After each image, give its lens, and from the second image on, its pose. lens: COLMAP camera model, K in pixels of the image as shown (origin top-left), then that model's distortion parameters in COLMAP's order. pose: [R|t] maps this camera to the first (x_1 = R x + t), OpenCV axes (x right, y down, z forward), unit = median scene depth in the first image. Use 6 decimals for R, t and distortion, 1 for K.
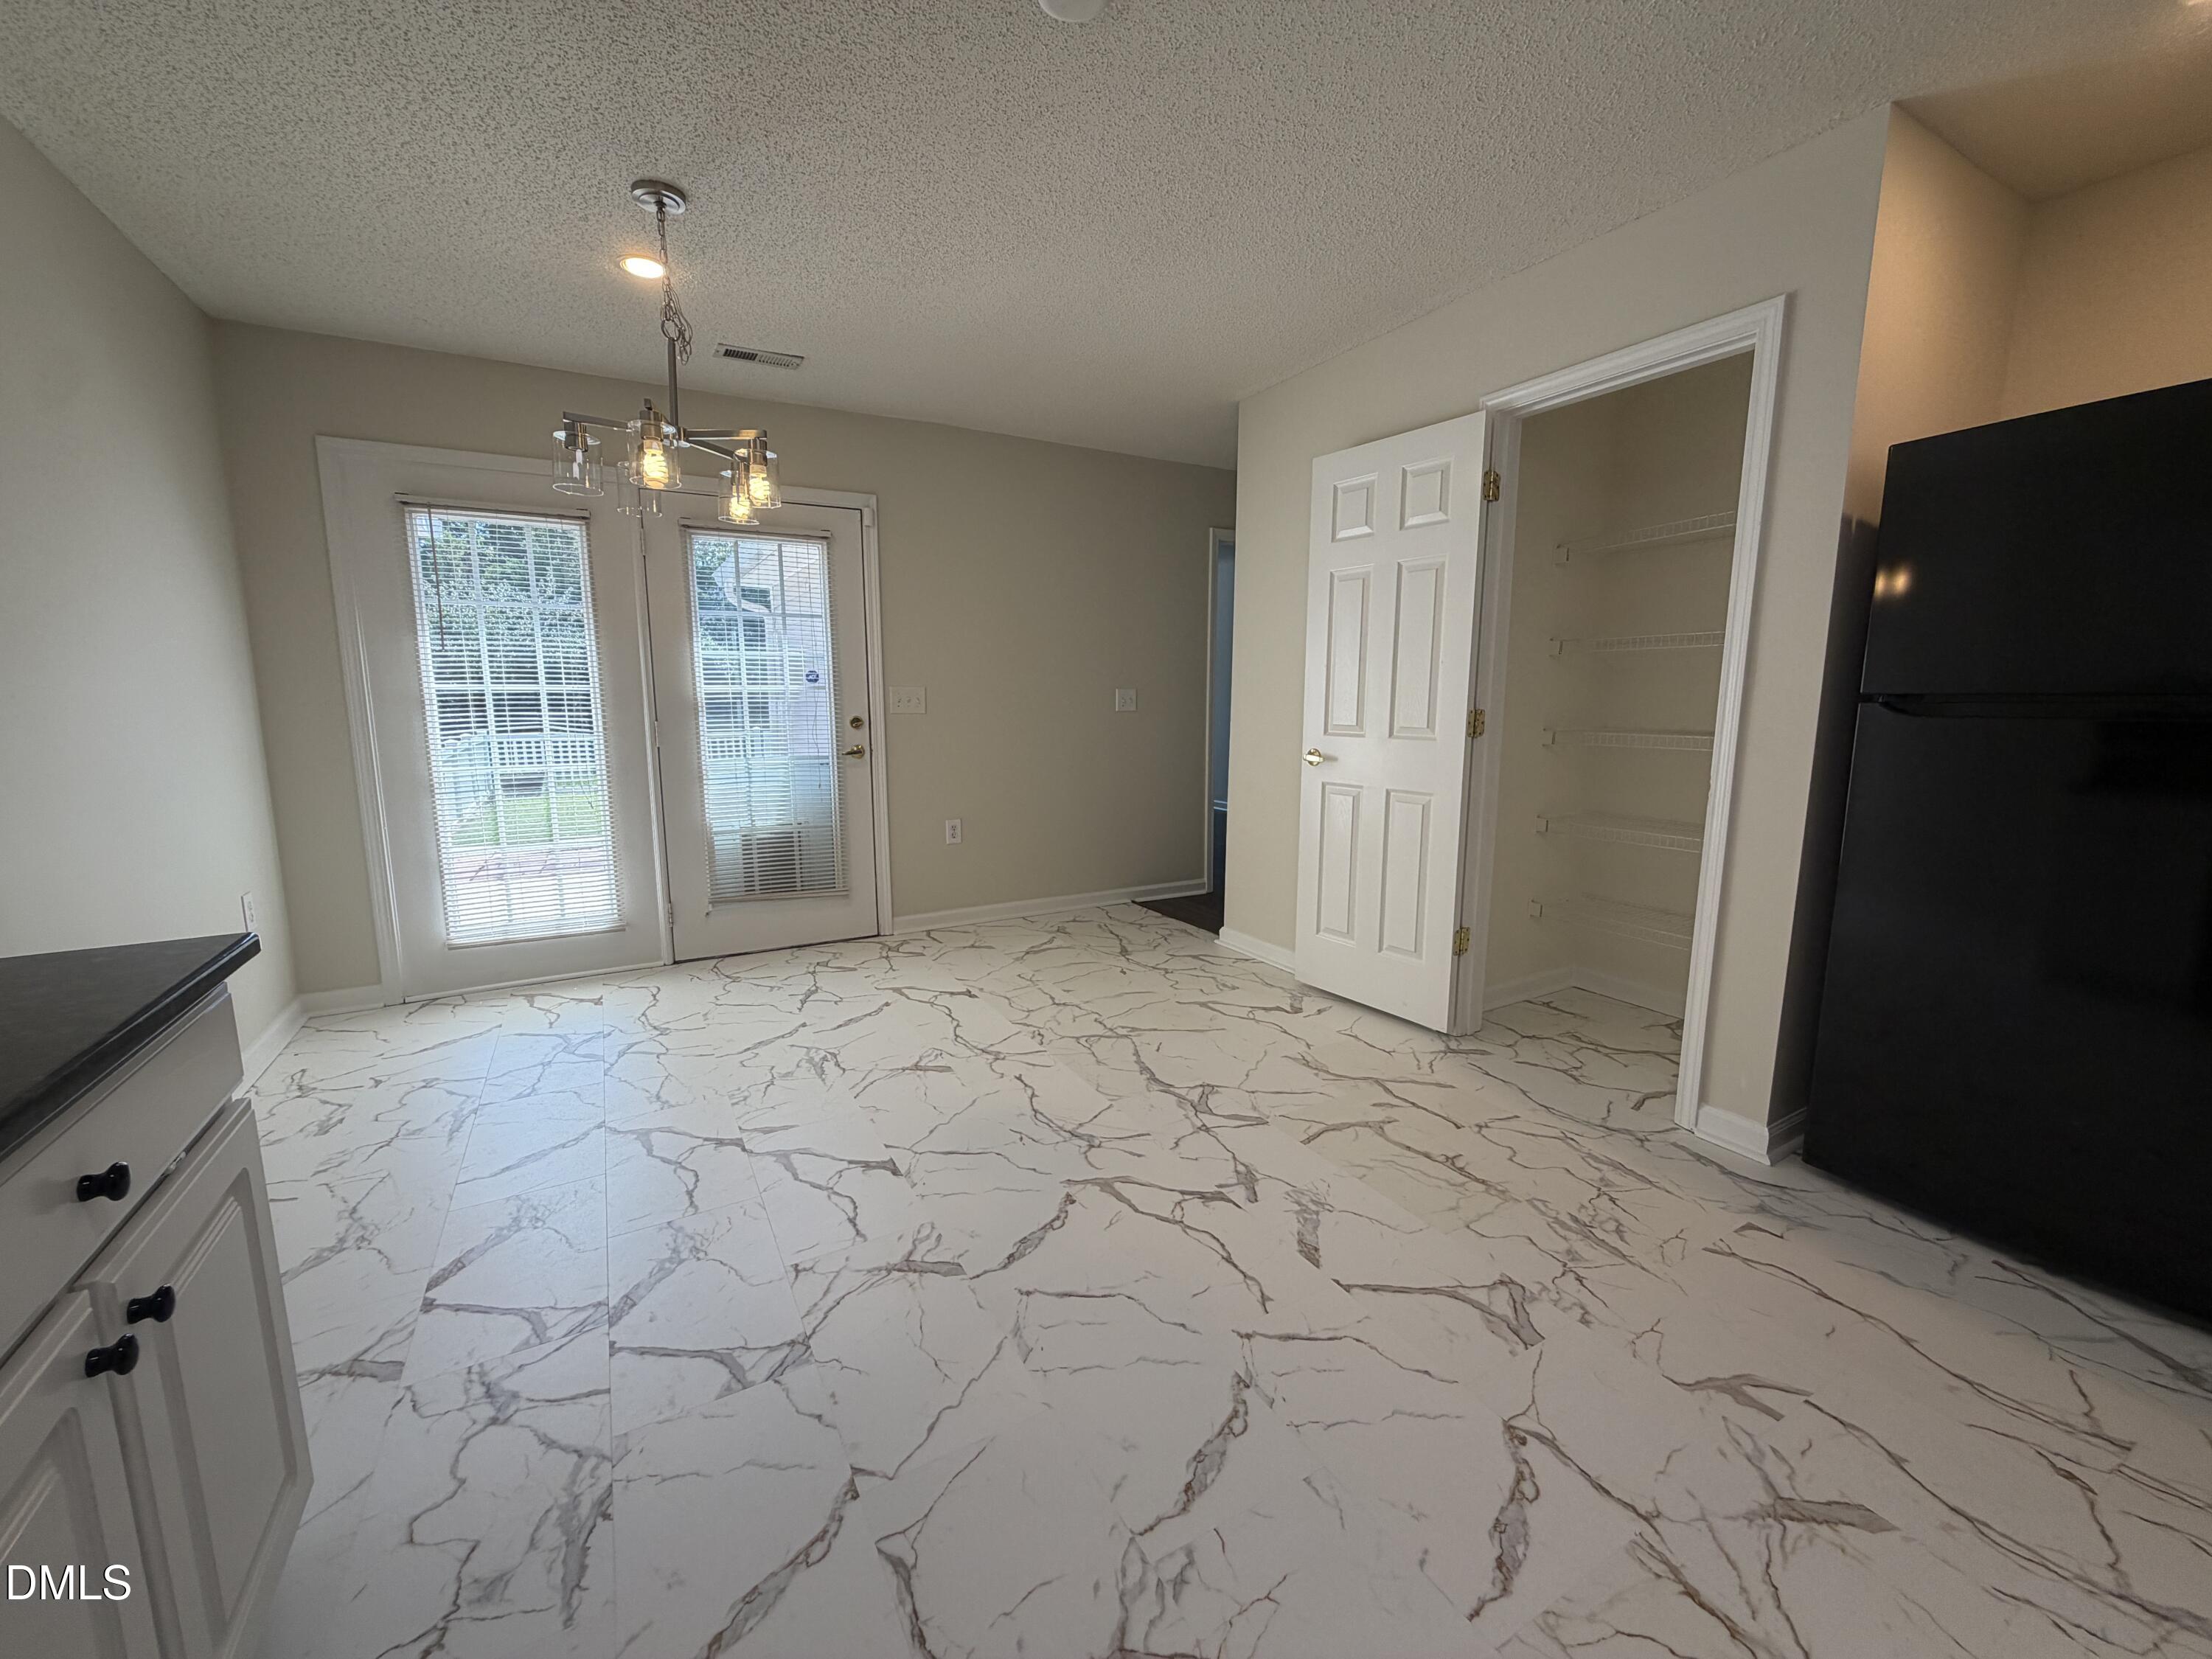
lens RADIAL K [[883.8, 0, 1093.9], [0, 883.8, 824.3], [0, 0, 1]] dist [0.000065, -0.000089]
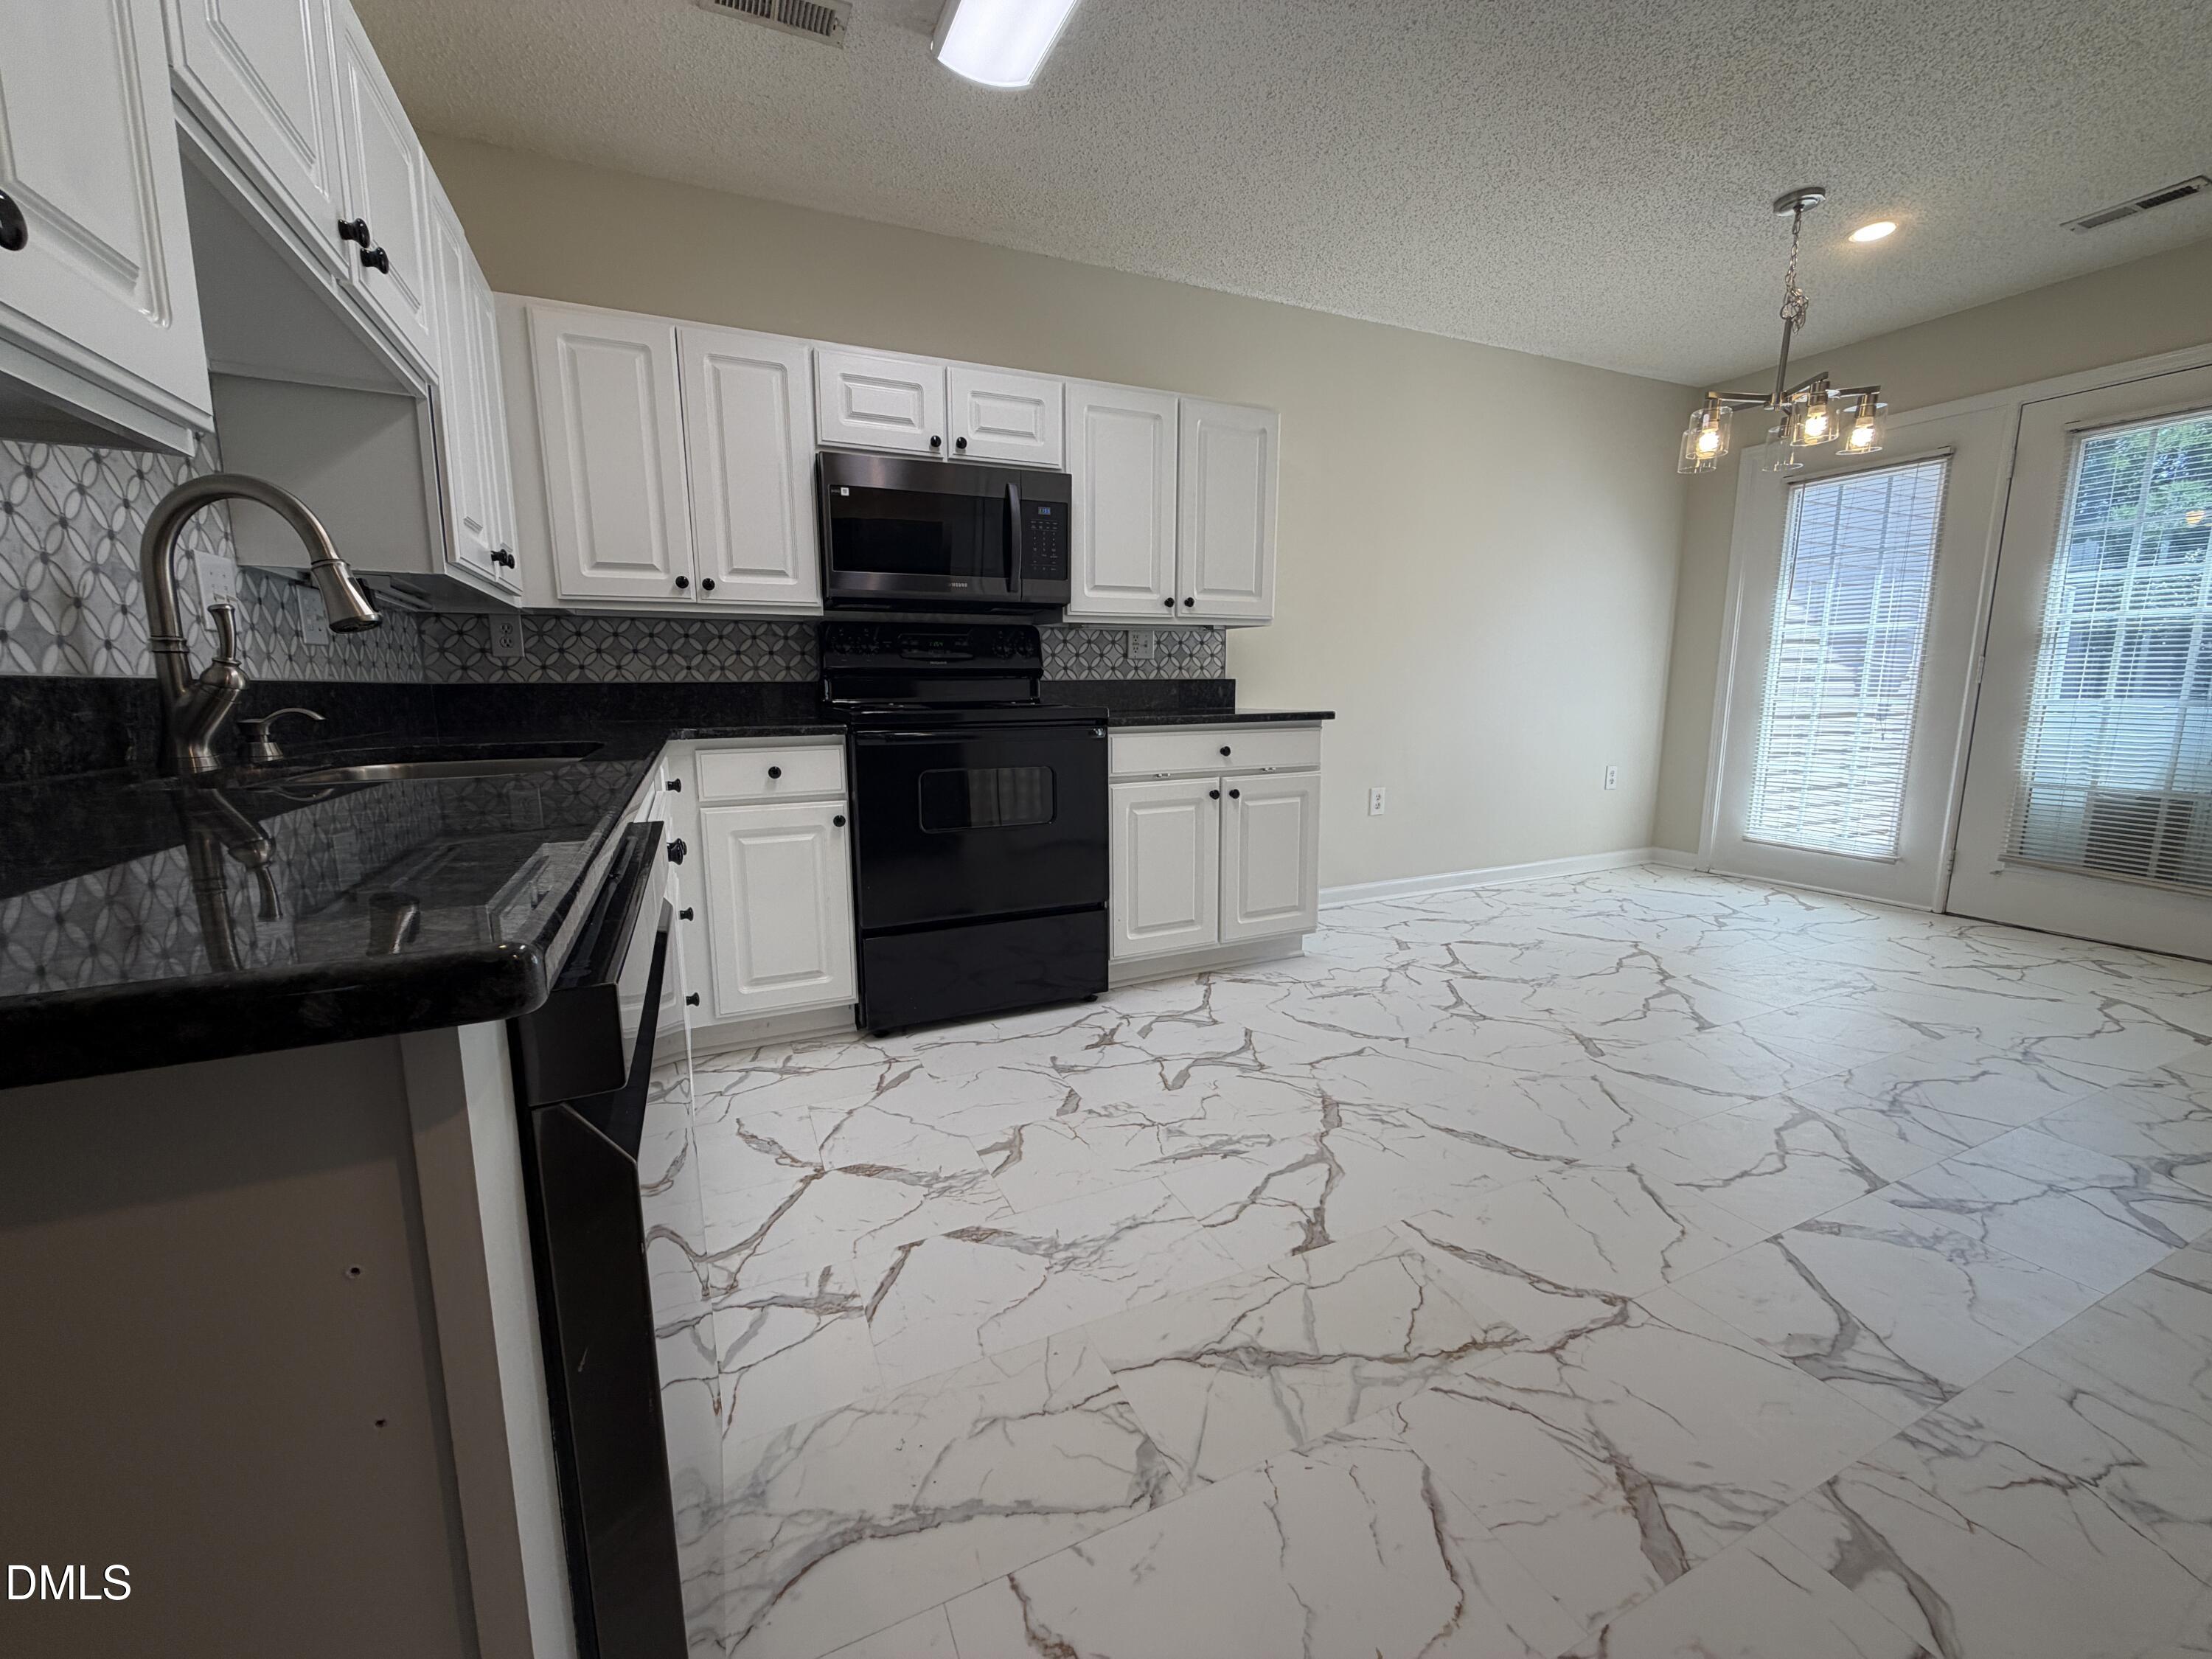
lens RADIAL K [[883.8, 0, 1122.5], [0, 883.8, 834.8], [0, 0, 1]] dist [0.000065, -0.000089]
pose [[-0.063701, 0.172438, -0.982958, 0.955198], [-0.137343, 0.974072, 0.179780, 0.047457], [0.988473, 0.146455, -0.038366, 0.275719]]
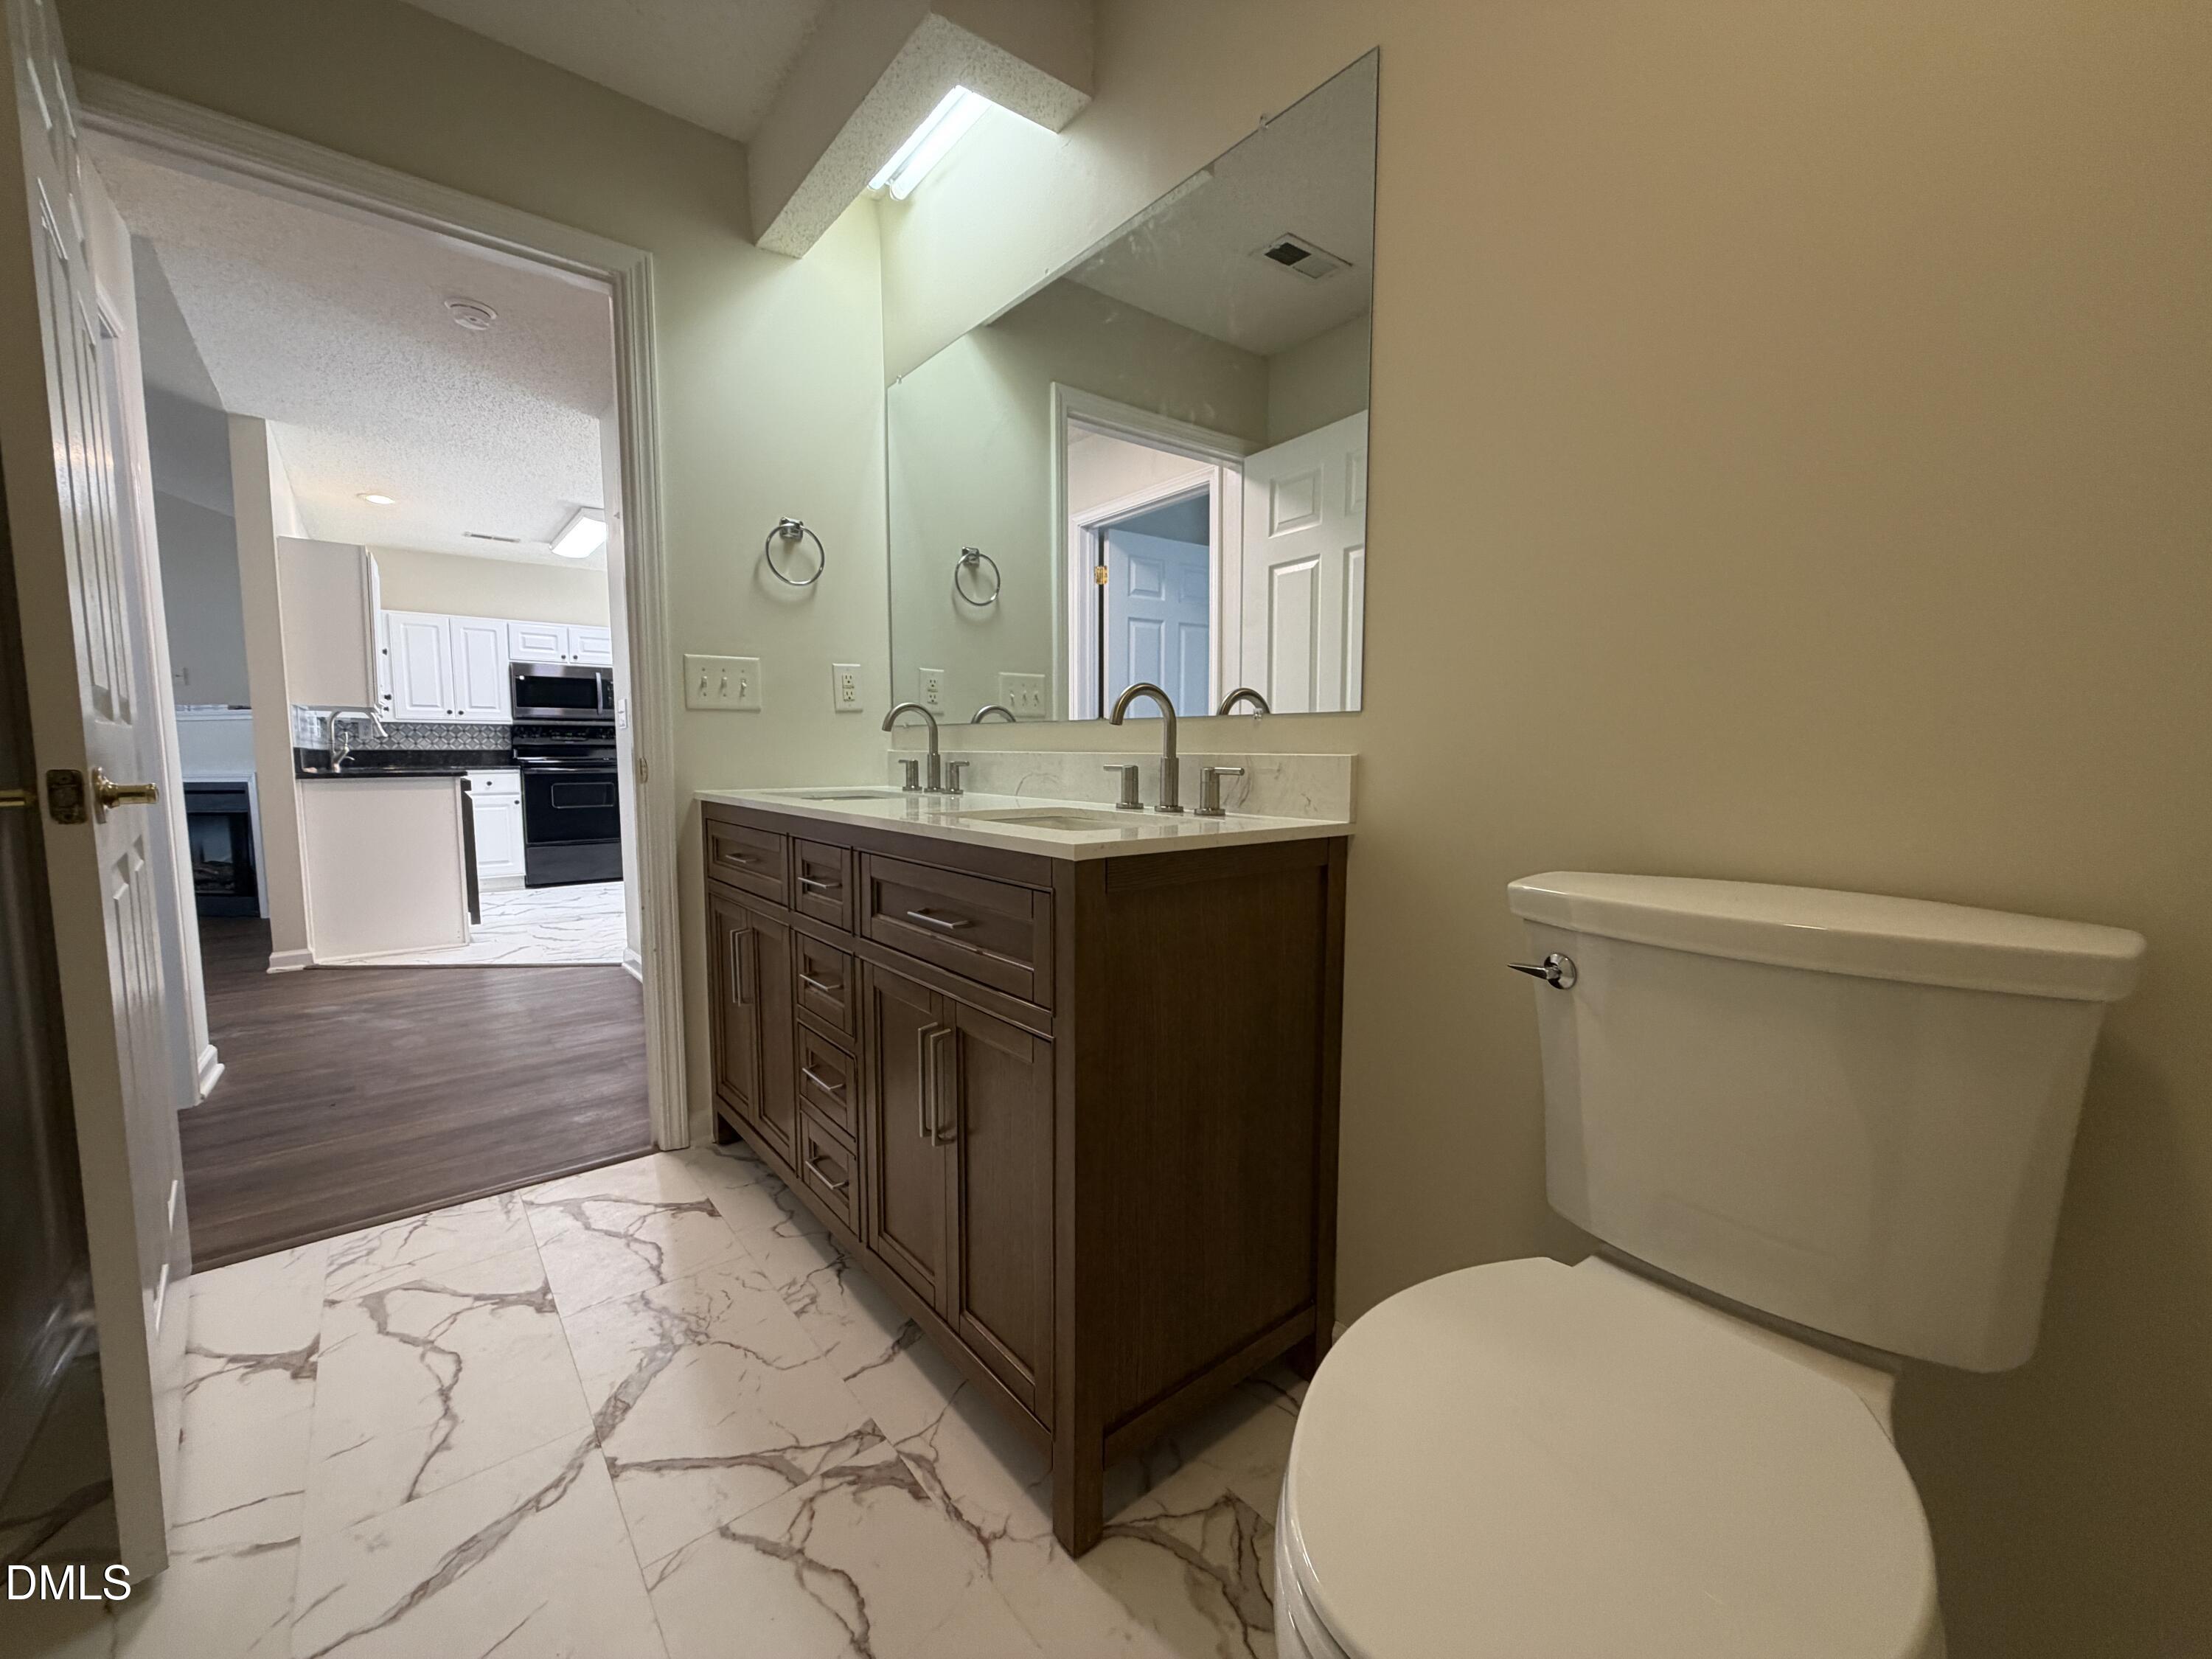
lens RADIAL K [[883.8, 0, 1115.1], [0, 883.8, 838.9], [0, 0, 1]] dist [0.000065, -0.000089]
pose [[0.199631, 0.099789, -0.974777, 2.469492], [-0.139271, 0.987591, 0.072578, -0.047267], [0.969923, 0.121269, 0.211052, 0.909922]]
